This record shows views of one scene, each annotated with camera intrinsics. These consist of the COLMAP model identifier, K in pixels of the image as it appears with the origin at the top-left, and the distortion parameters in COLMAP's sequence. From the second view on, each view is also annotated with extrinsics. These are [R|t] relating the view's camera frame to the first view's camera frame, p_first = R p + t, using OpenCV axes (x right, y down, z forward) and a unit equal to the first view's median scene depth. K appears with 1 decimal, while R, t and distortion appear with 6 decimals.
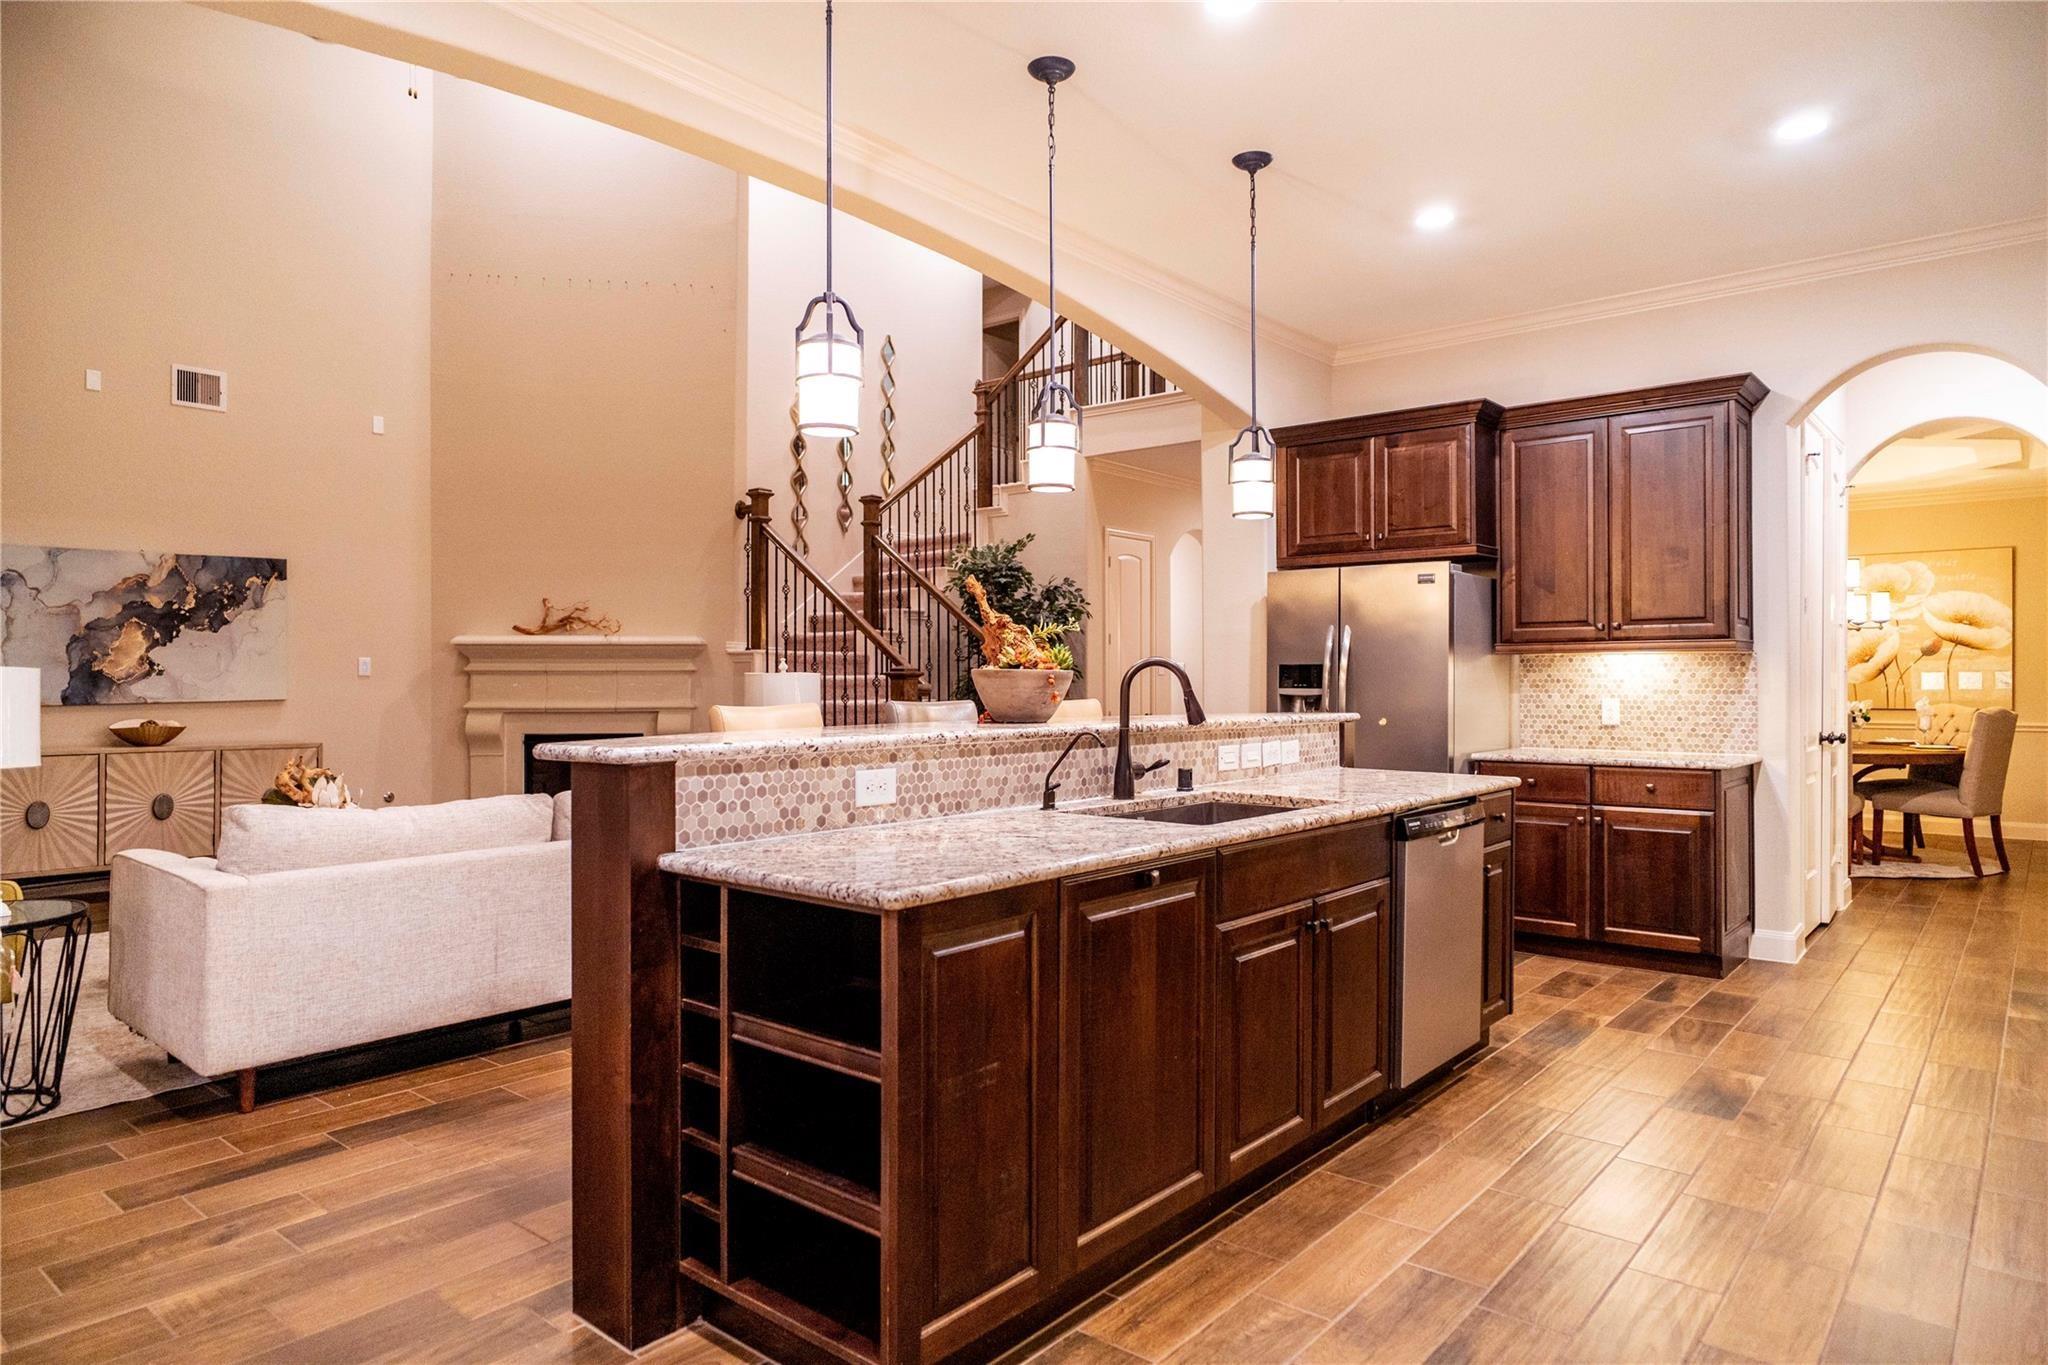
lens RADIAL K [[1220.5, 0, 1024.0], [0, 1220.5, 682.5], [0, 0, 1]] dist [-0.013507, 0.000510]
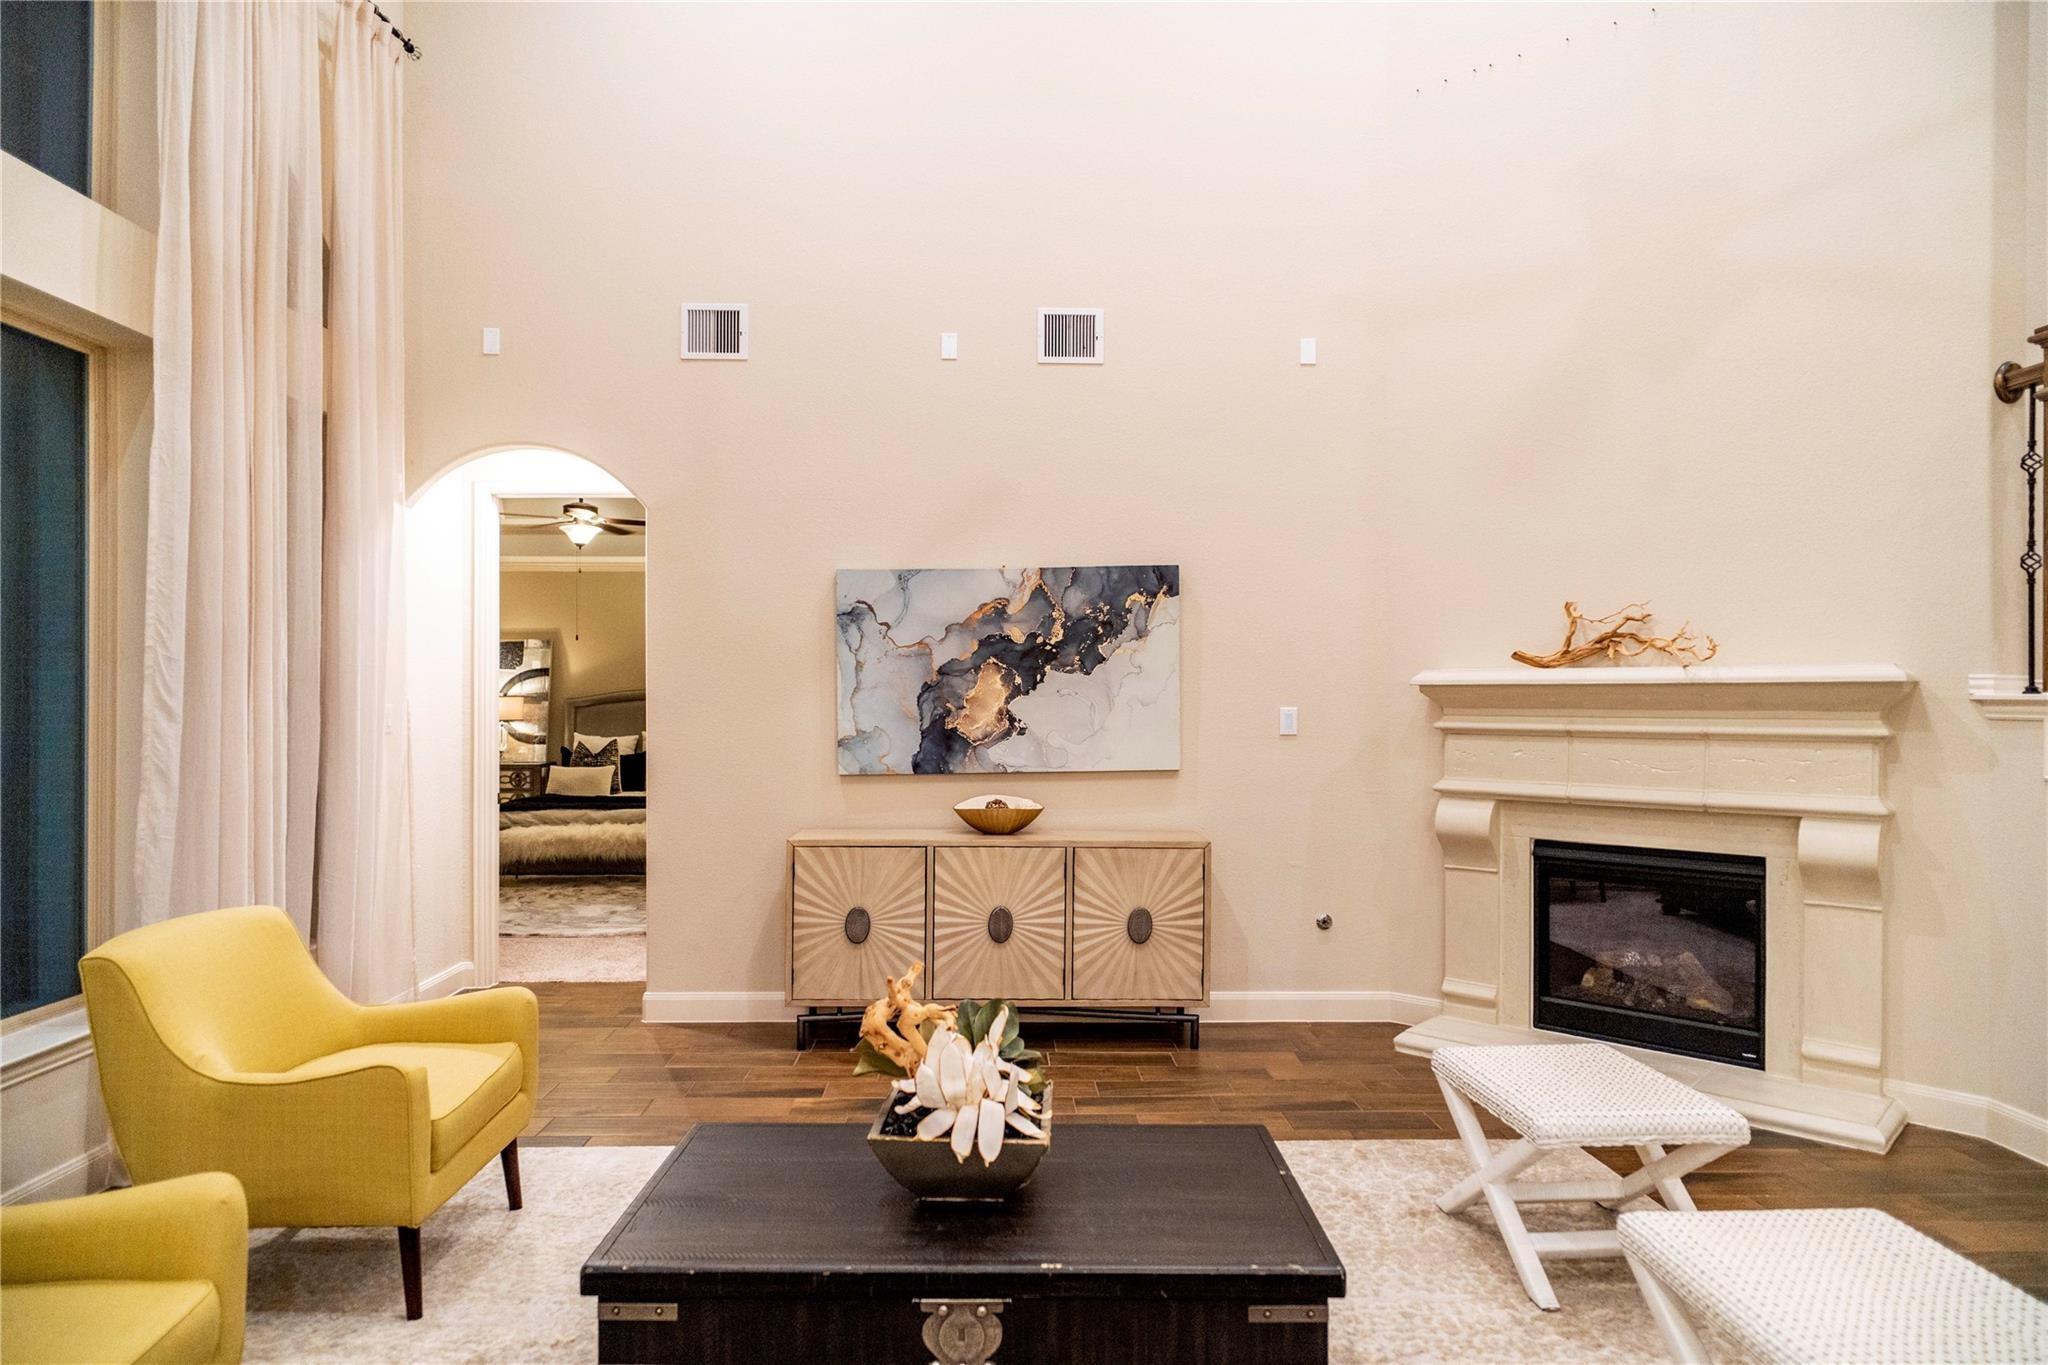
lens RADIAL K [[1227.4, 0, 1000.4], [0, 1227.4, 695.8], [0, 0, 1]] dist [-0.002180, -0.000271]
pose [[0.659738, -0.000507, -0.751496, -0.165735], [-0.003291, 0.999988, -0.003563, -0.027019], [0.751489, 0.004824, 0.659728, 0.505209]]
